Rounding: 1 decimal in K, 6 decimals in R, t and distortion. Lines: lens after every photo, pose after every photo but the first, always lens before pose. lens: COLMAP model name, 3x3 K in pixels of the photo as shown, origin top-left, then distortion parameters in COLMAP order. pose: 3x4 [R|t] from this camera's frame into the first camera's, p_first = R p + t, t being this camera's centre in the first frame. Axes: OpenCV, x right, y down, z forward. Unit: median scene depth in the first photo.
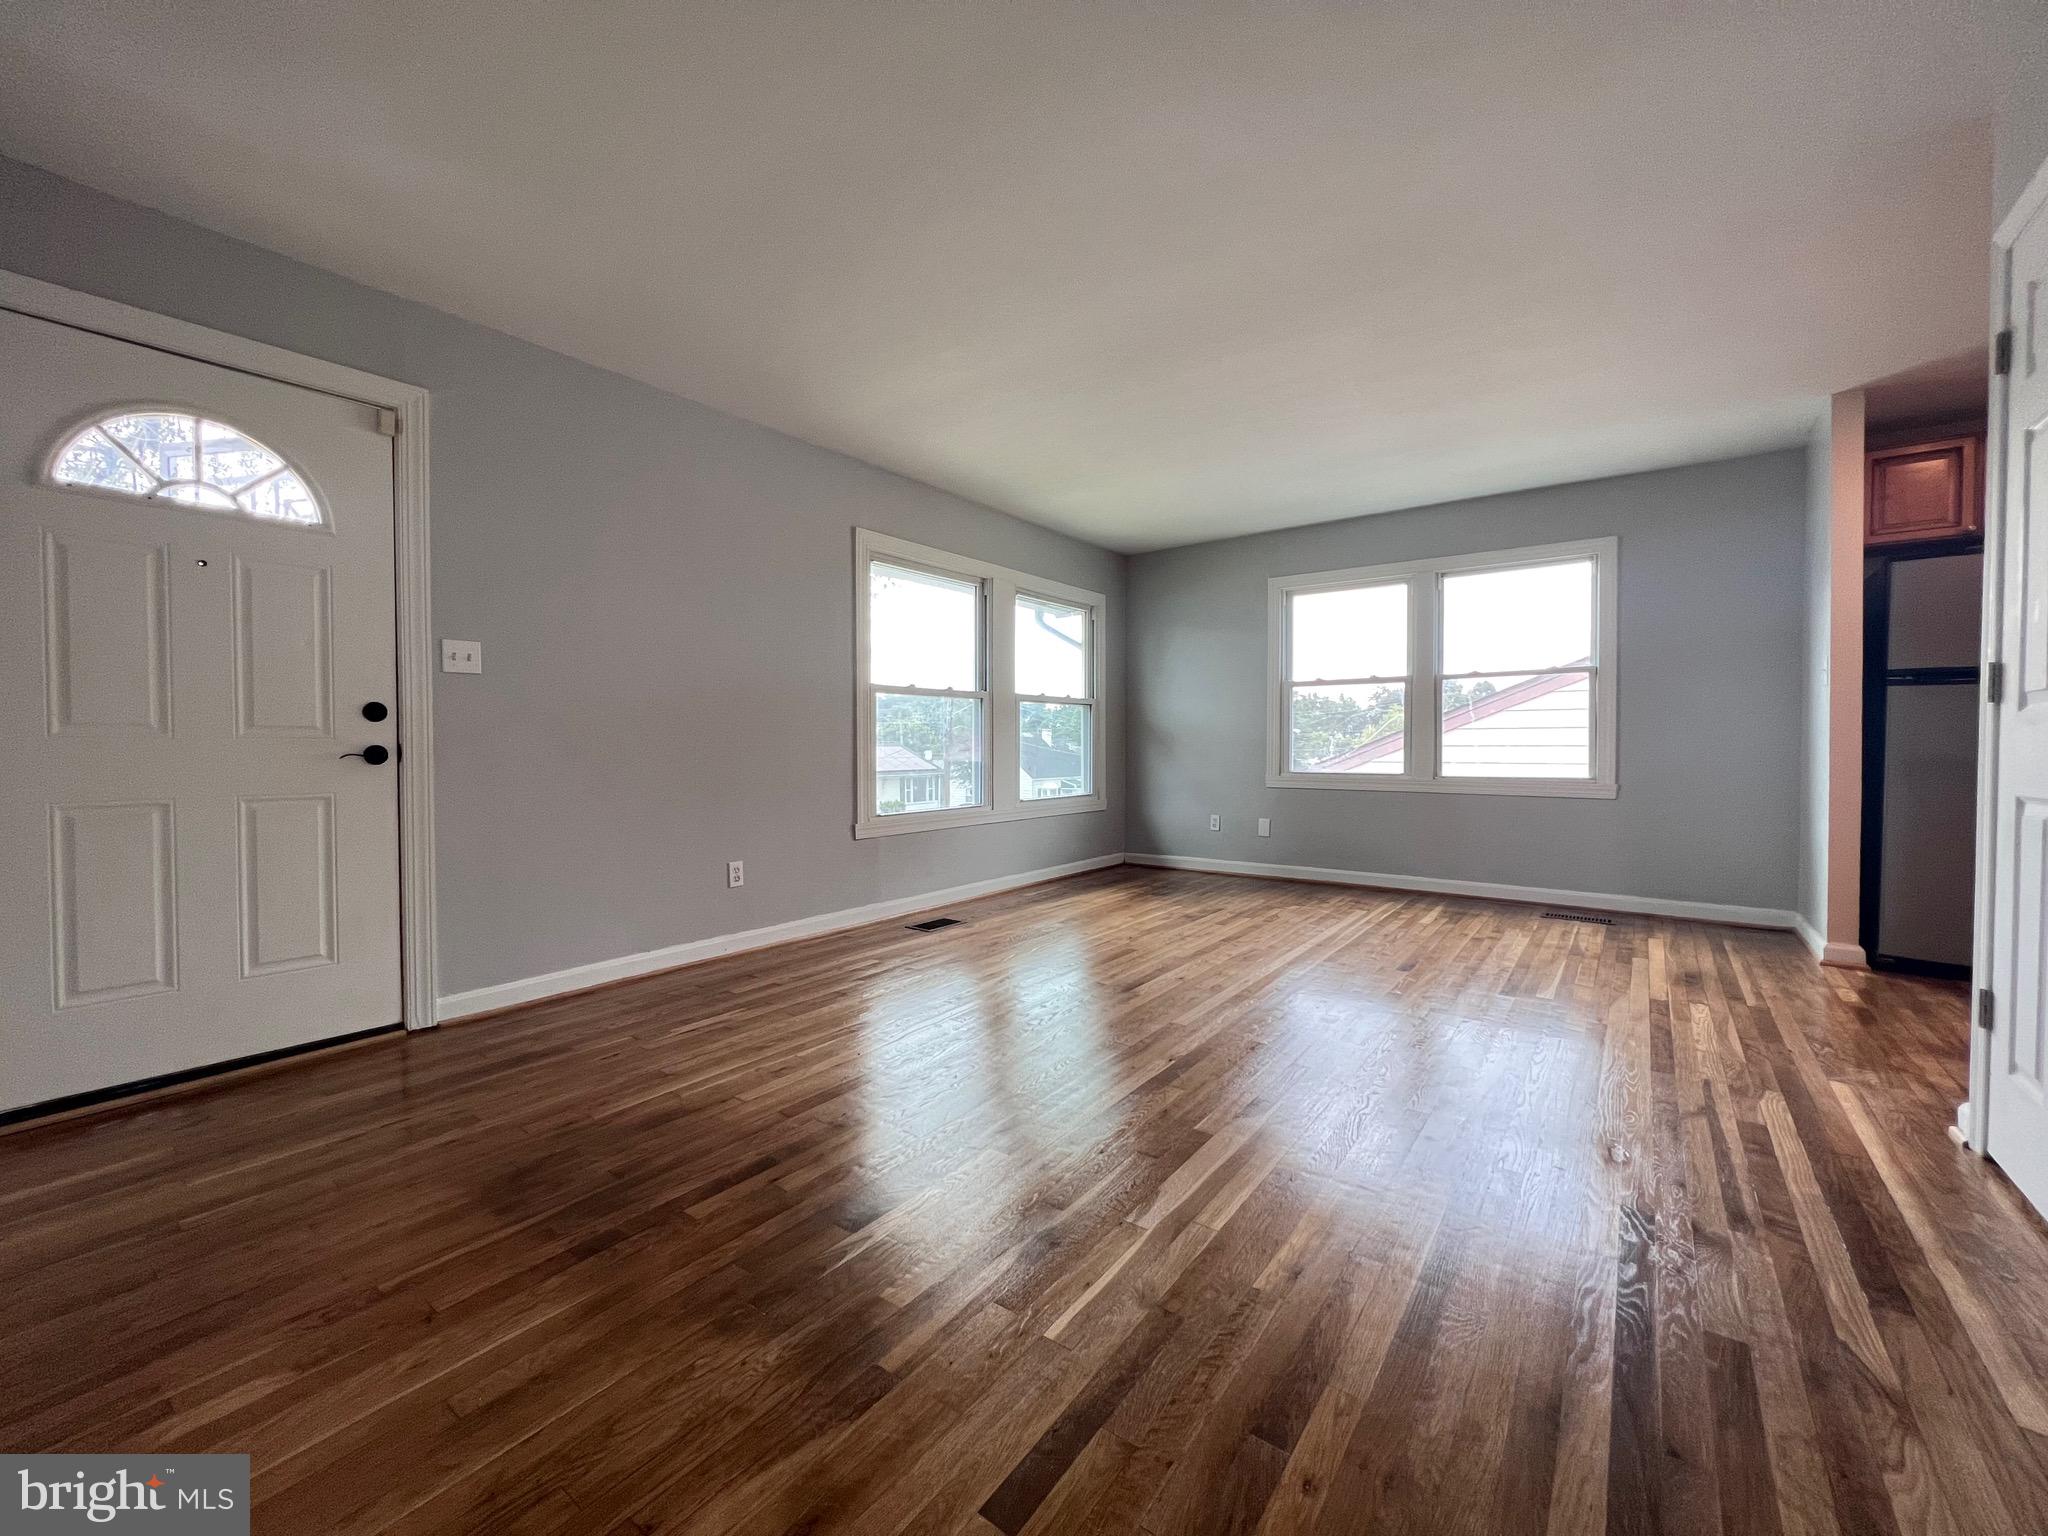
lens RADIAL K [[818.9, 0, 1020.9], [0, 818.9, 762.7], [0, 0, 1]] dist [0.000085, -0.000087]
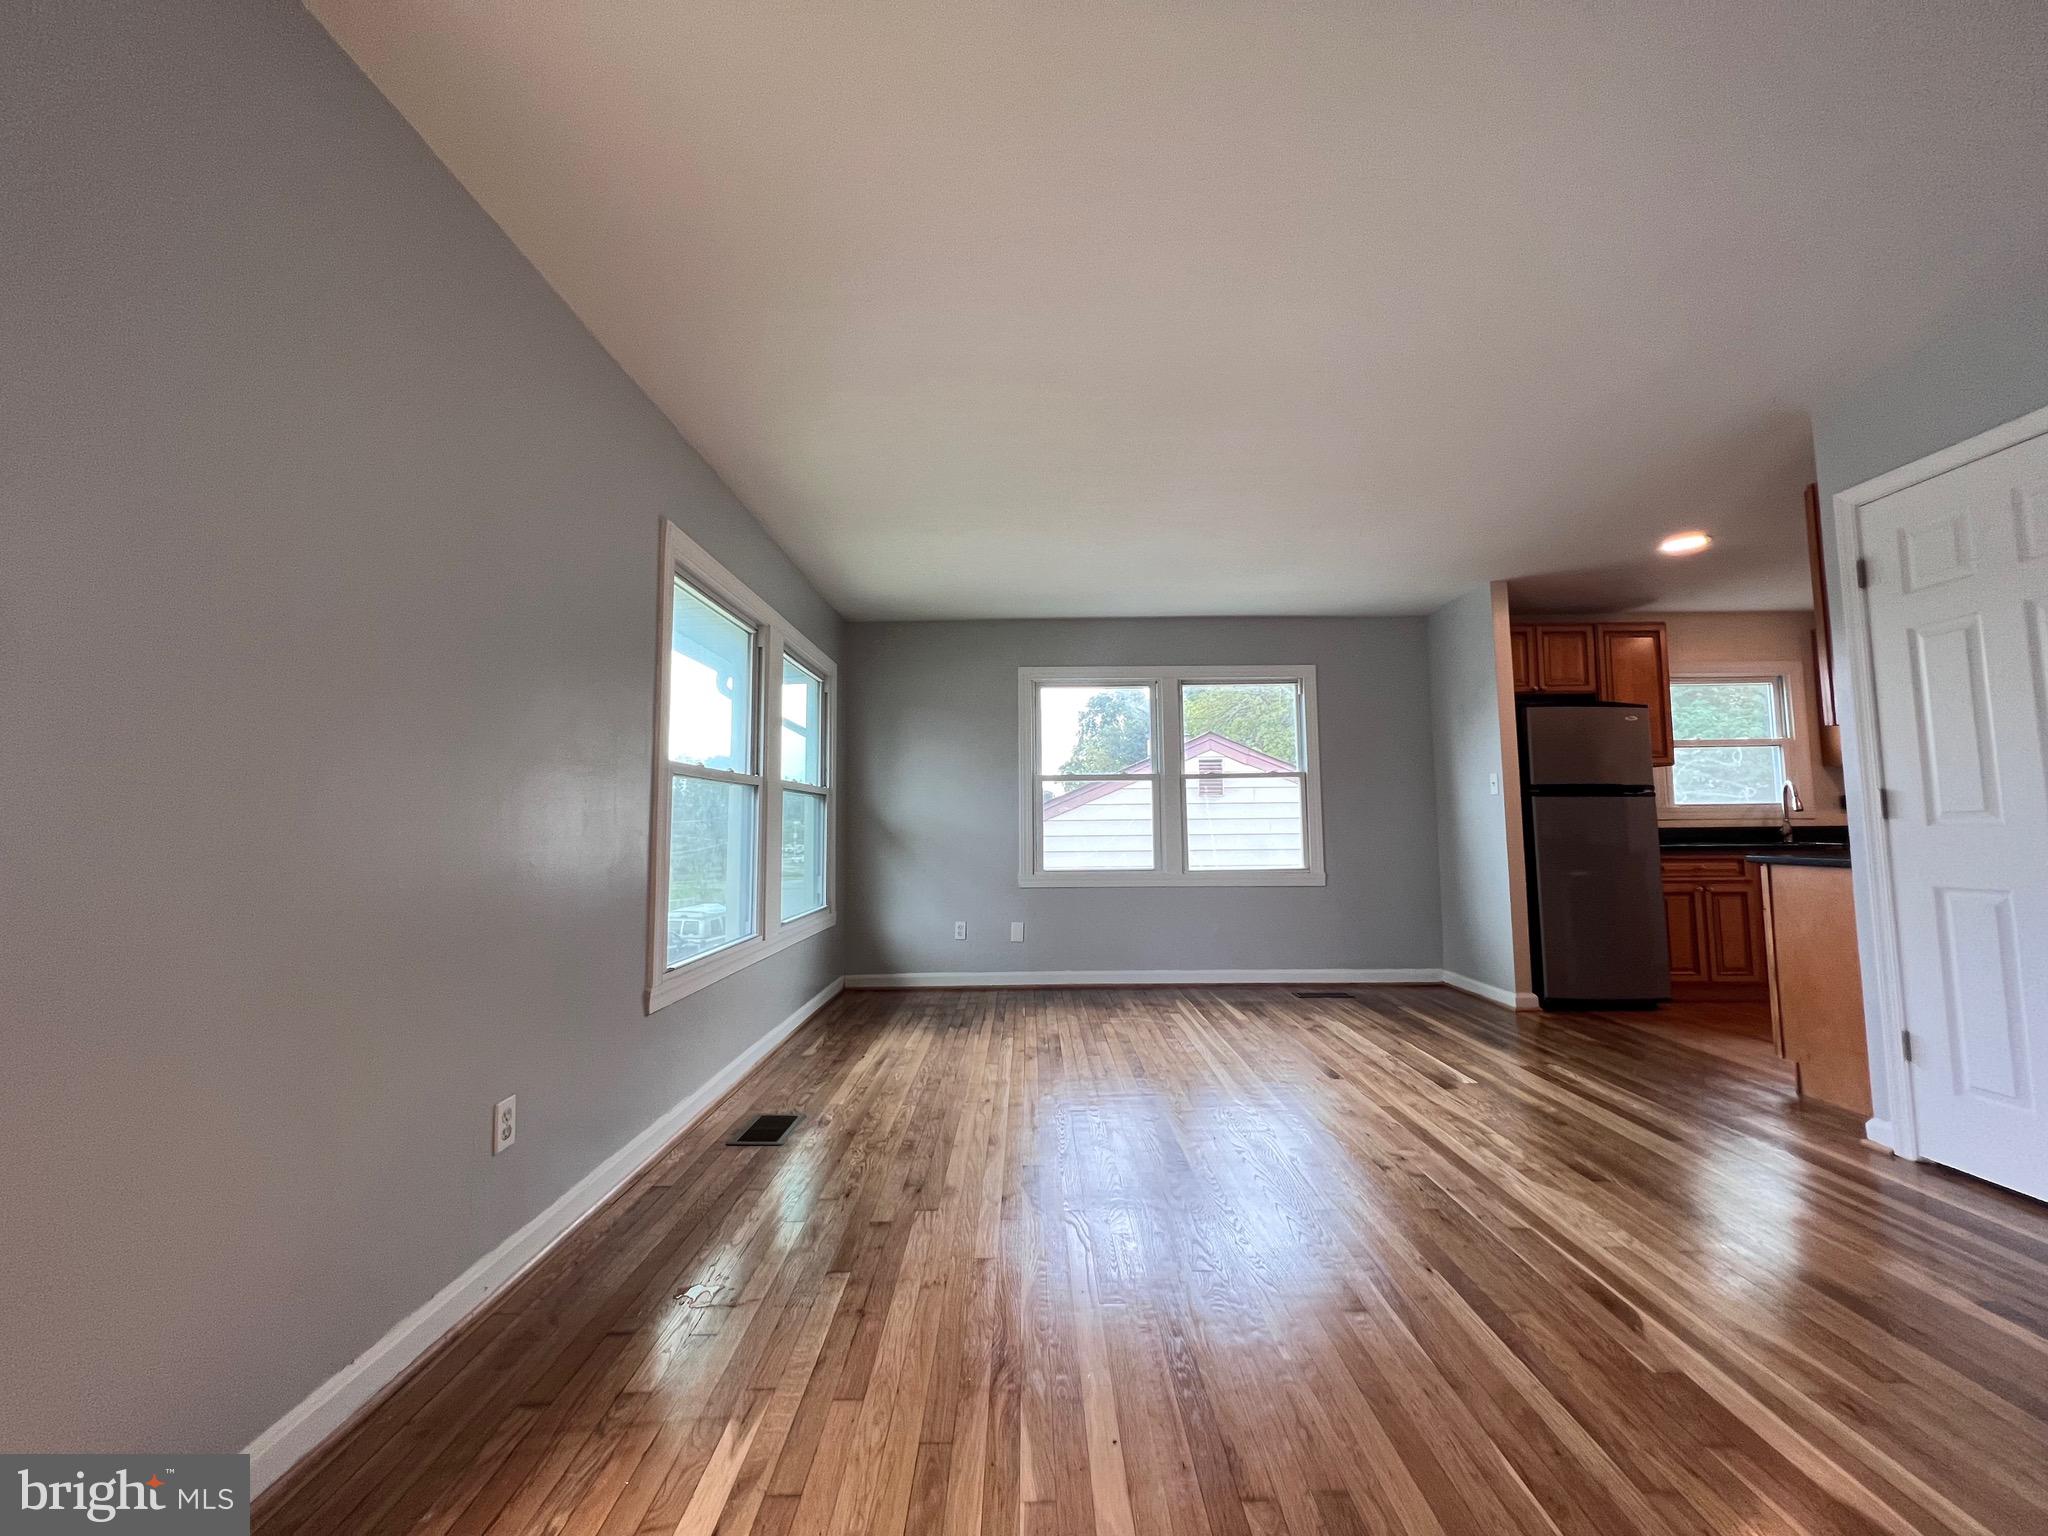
lens RADIAL K [[822.0, 0, 1023.2], [0, 822.0, 762.1], [0, 0, 1]] dist [0.000533, -0.000078]
pose [[0.802030, 0.041462, 0.595843, -0.291736], [0.022024, 0.994856, -0.098873, -0.022129], [-0.596878, 0.092422, 0.796991, 0.273107]]
